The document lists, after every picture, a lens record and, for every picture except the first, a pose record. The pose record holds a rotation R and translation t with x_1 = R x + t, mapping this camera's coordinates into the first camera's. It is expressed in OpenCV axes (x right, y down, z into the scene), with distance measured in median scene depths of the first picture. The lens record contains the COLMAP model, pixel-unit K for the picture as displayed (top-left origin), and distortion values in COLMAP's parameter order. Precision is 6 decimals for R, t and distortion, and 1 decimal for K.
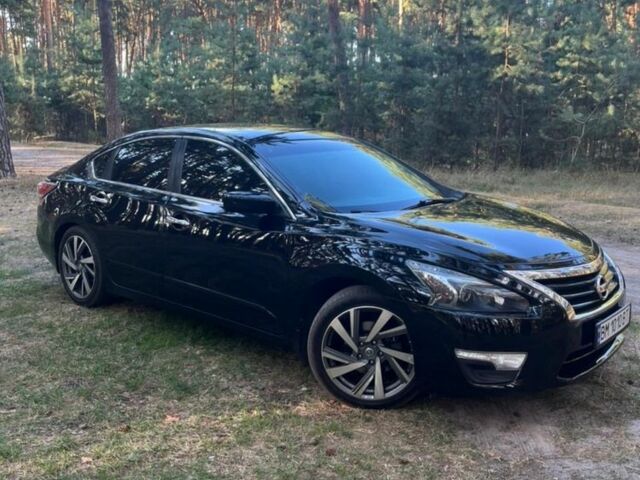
lens RADIAL K [[681.5, 0, 320.0], [0, 681.5, 240.0], [0, 0, 1]] dist [0.009822, -0.010199]
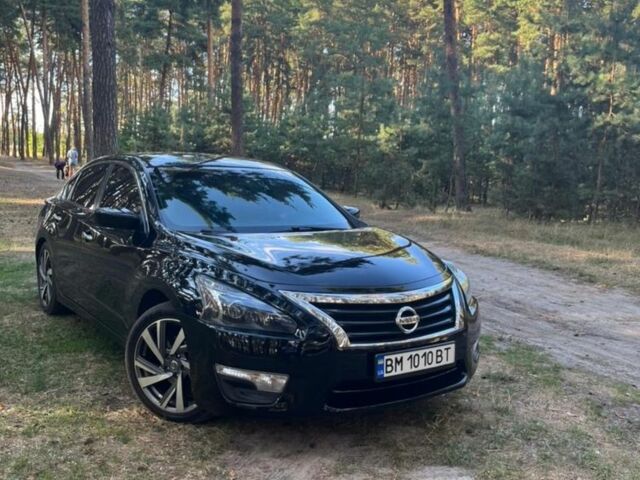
lens RADIAL K [[681.5, 0, 320.0], [0, 681.5, 240.0], [0, 0, 1]] dist [0.009822, -0.010199]
pose [[0.966728, 0.050338, -0.250803, 0.133563], [-0.069465, 0.995264, -0.068000, 0.008018], [0.246193, 0.083159, 0.965647, 0.011689]]
